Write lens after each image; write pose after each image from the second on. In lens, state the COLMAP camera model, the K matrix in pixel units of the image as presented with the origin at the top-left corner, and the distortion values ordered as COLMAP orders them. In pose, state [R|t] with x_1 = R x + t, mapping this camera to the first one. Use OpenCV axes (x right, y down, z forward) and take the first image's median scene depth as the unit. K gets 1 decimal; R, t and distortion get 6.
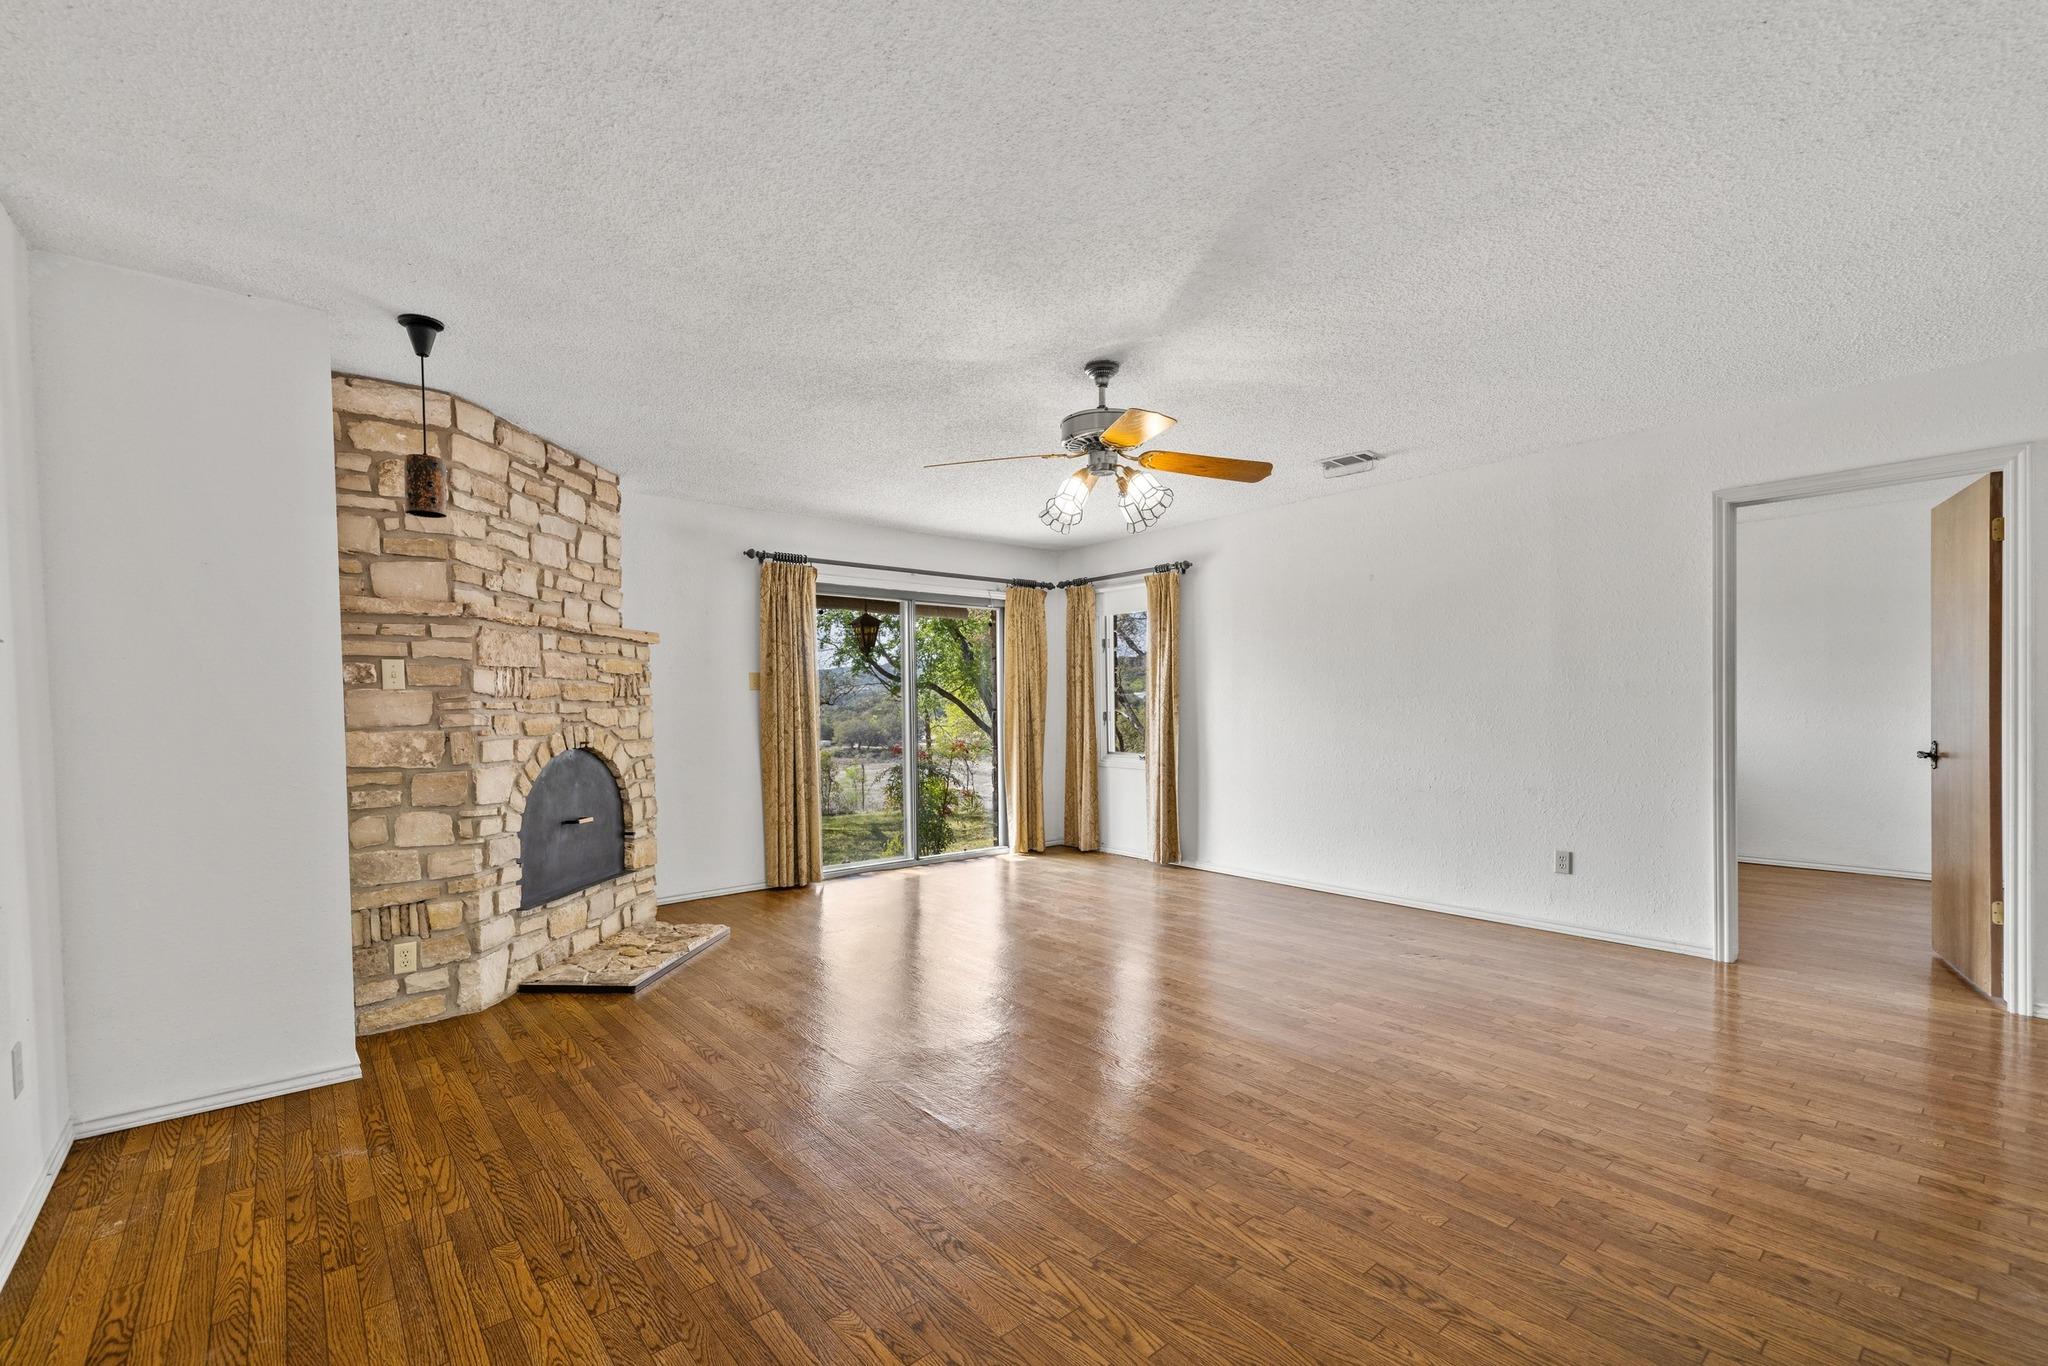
lens RADIAL K [[871.4, 0, 1020.0], [0, 871.4, 712.3], [0, 0, 1]] dist [0.000720, 0.000199]
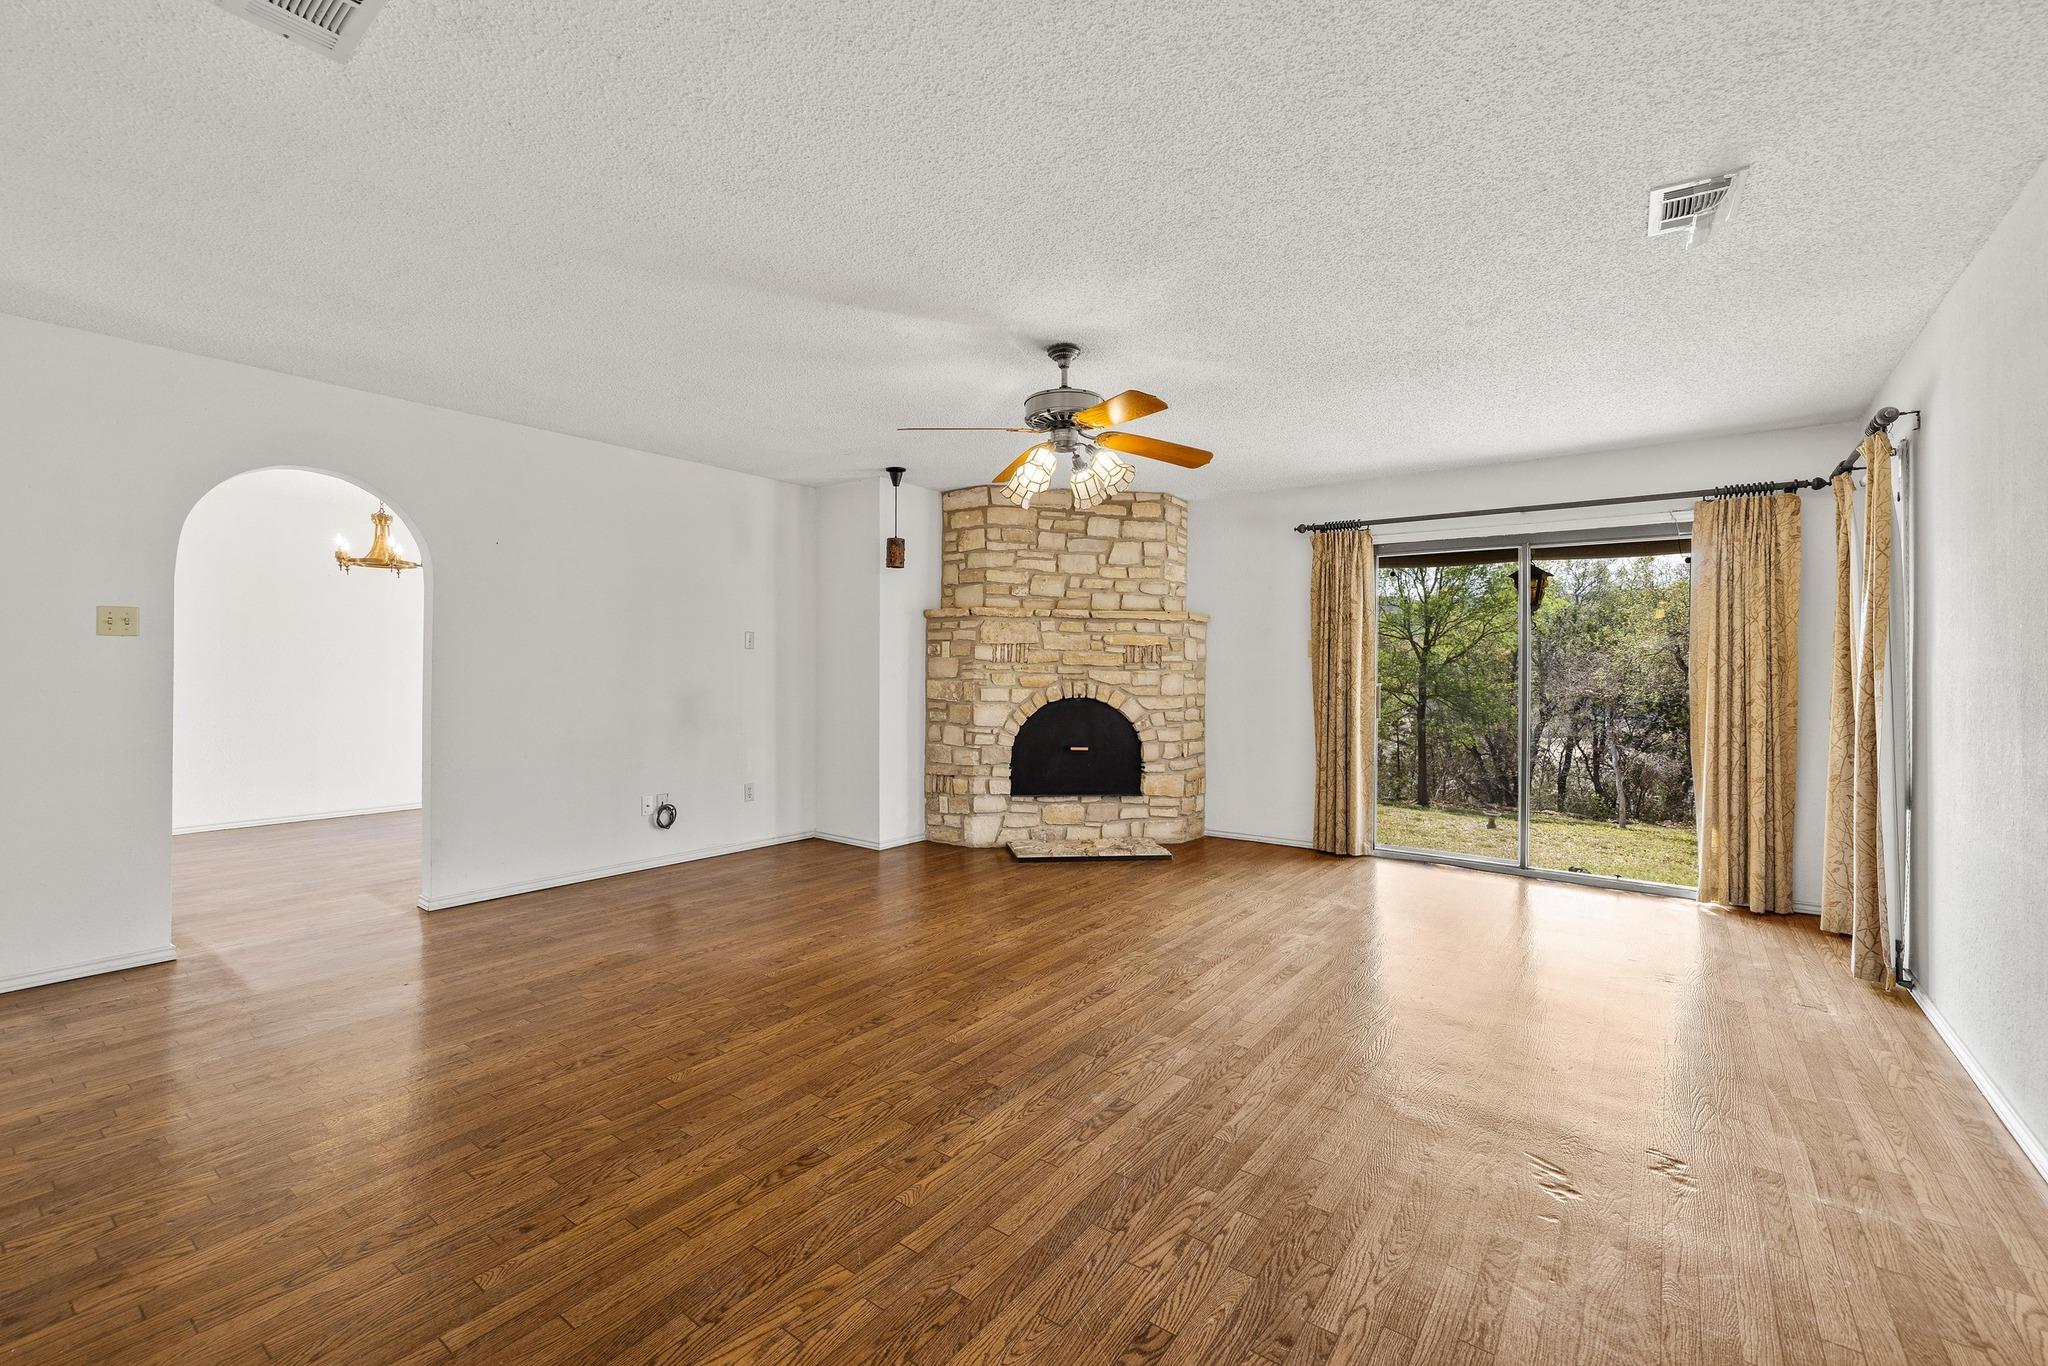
lens RADIAL K [[882.6, 0, 1022.1], [0, 882.6, 655.7], [0, 0, 1]] dist [-0.001144, -0.000296]
pose [[0.231338, -0.003488, -0.972867, 1.085533], [-0.021382, 0.999734, -0.008669, -0.017239], [0.972638, 0.022808, 0.231202, 0.695500]]
